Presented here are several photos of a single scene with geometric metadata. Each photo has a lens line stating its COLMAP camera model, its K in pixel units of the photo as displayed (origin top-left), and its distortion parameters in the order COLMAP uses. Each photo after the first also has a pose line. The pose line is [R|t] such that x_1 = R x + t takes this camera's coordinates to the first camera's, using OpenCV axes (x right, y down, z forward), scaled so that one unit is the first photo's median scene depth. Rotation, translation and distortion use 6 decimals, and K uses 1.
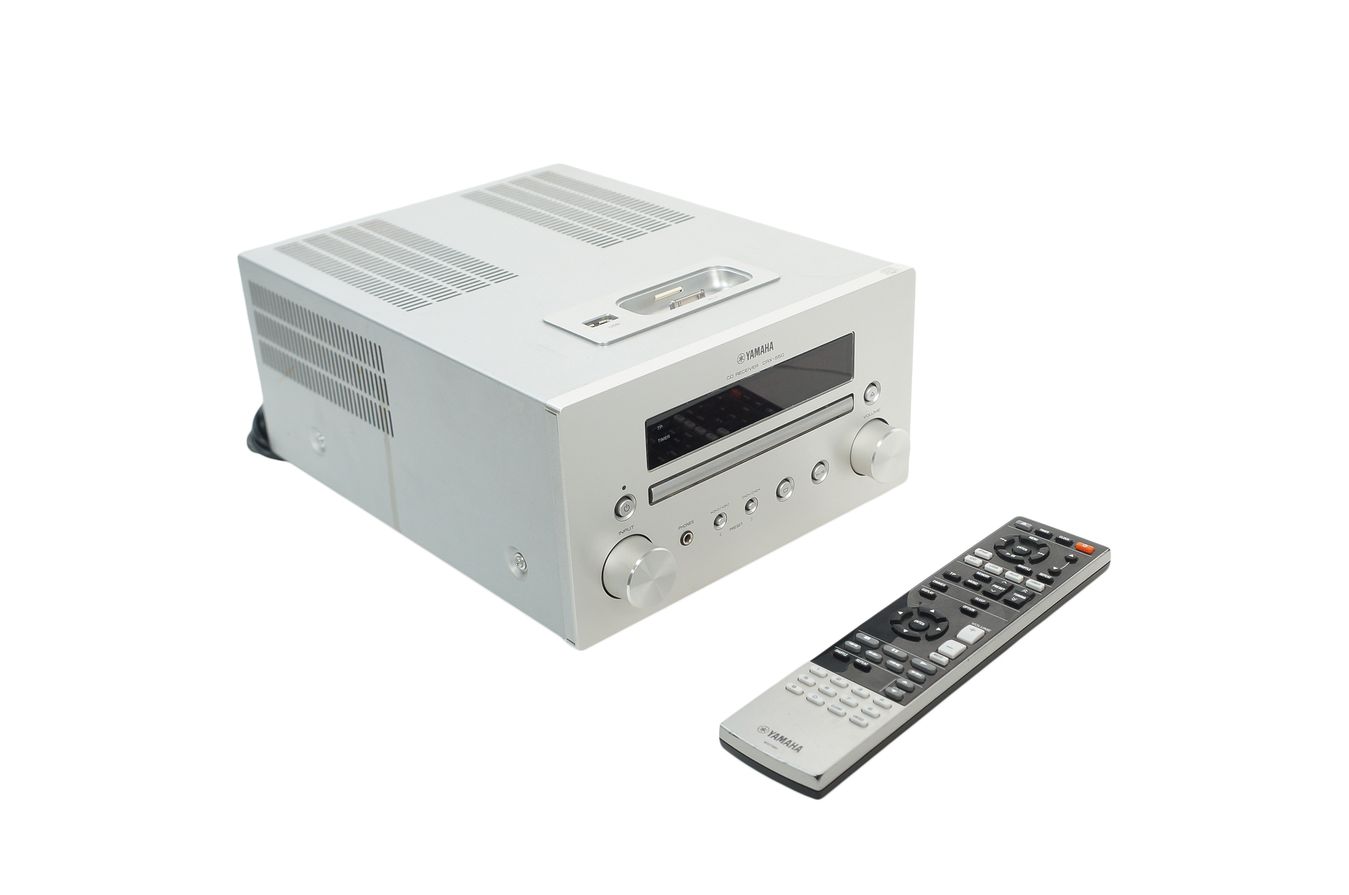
lens RADIAL K [[1510.7, 0, 674.5], [0, 1510.7, 447.5], [0, 0, 1]] dist [-0.072047, 0.003031]
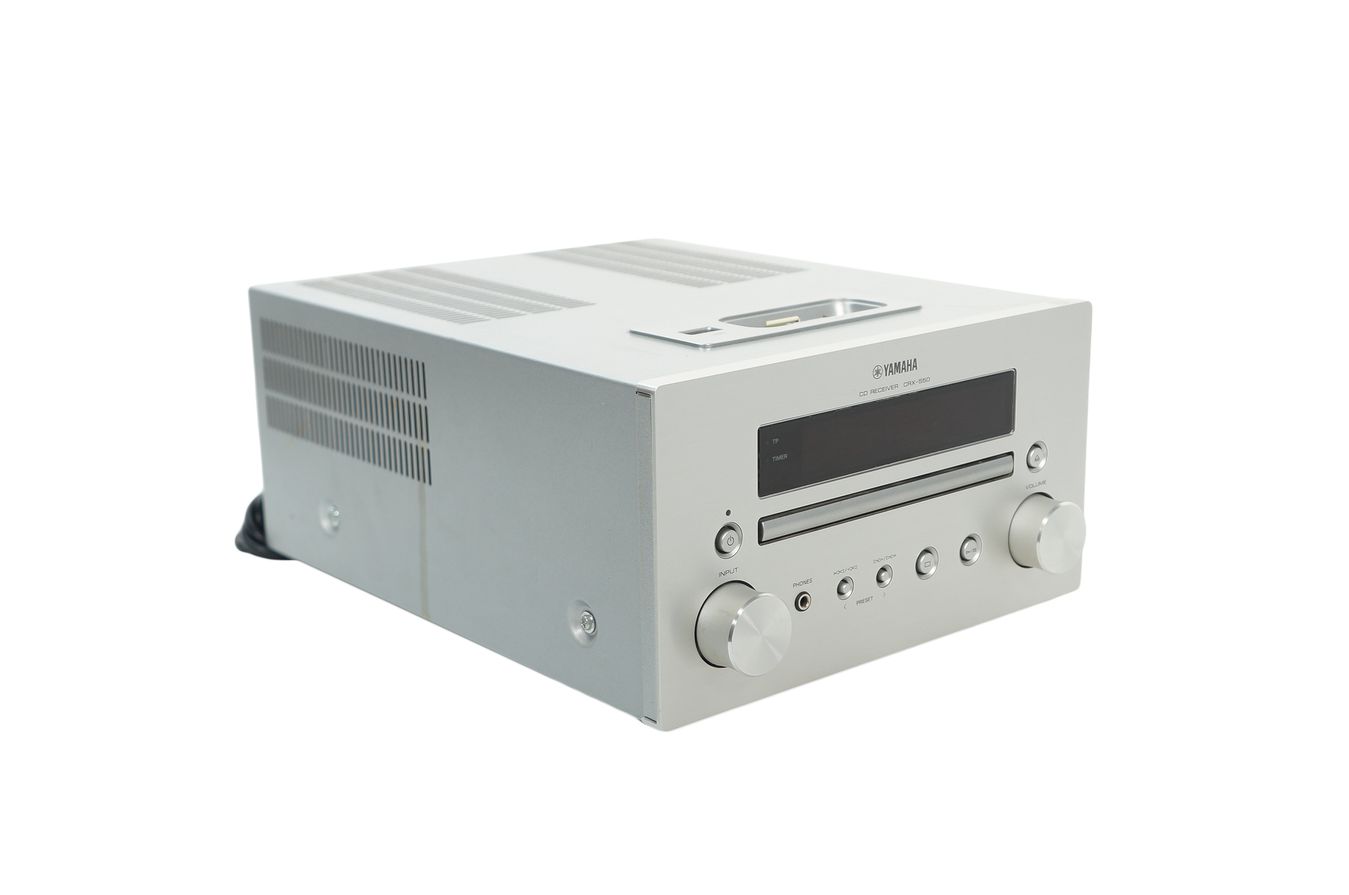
lens RADIAL K [[1838.7, 0, 674.5], [0, 1838.7, 447.5], [0, 0, 1]] dist [-0.003444, -0.013389]
pose [[0.999010, 0.029827, -0.033007, -0.027161], [-0.036336, 0.975147, -0.218561, 0.179124], [0.025668, 0.219544, 0.975265, 0.055841]]
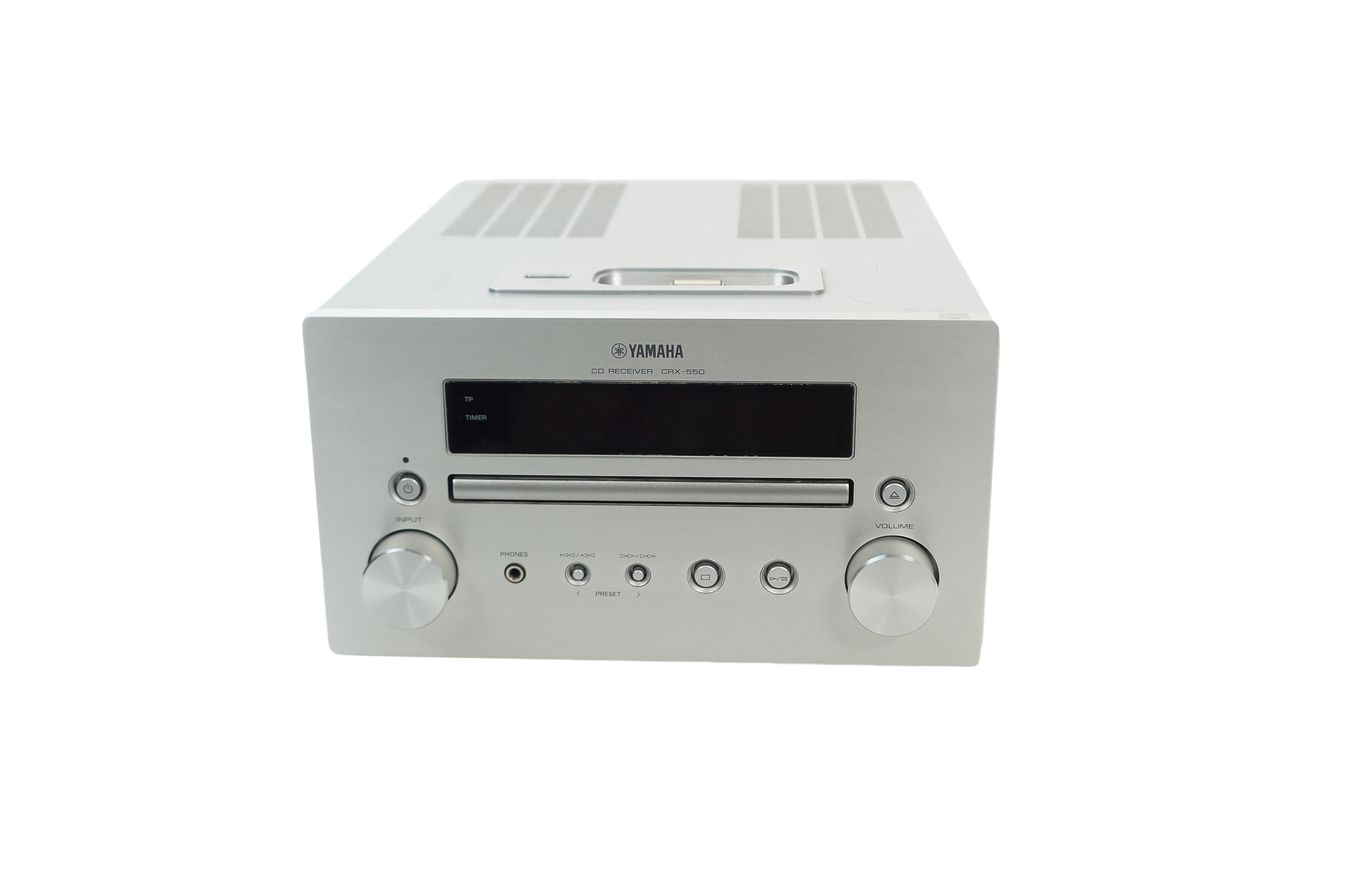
lens RADIAL K [[1651.0, 0, 674.5], [0, 1651.0, 447.5], [0, 0, 1]] dist [0.014535, 0.002288]
pose [[0.710568, 0.253094, -0.656534, 0.539206], [-0.341251, 0.939946, -0.006986, -0.017569], [0.615338, 0.229007, 0.754264, 0.399023]]
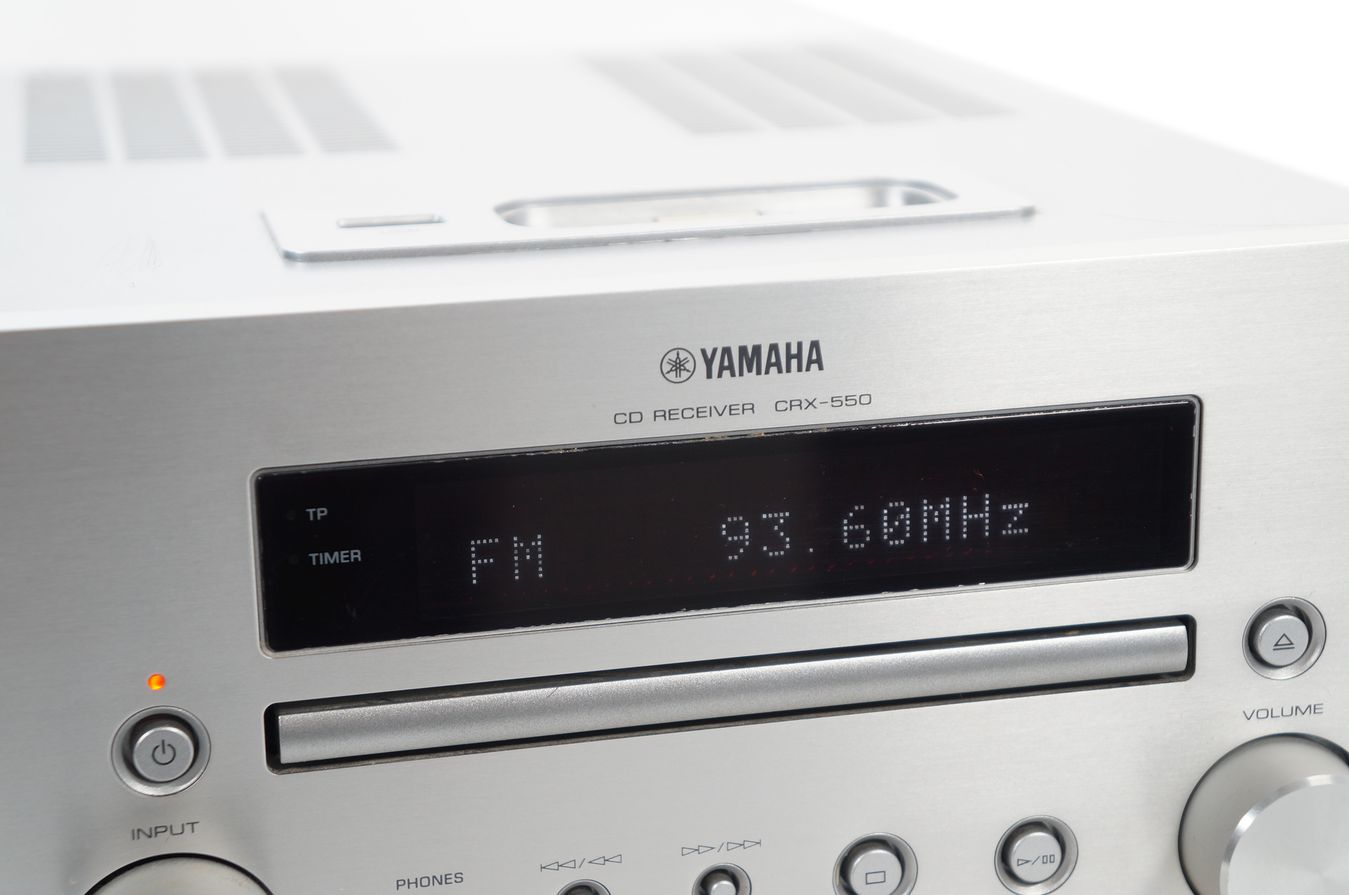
lens RADIAL K [[2611.7, 0, 674.5], [0, 2611.7, 447.5], [0, 0, 1]] dist [0.278322, -0.044042]
pose [[0.878802, 0.151626, -0.452456, 0.258926], [-0.233132, 0.963738, -0.129845, 0.022936], [0.416362, 0.219590, 0.882283, 0.496111]]
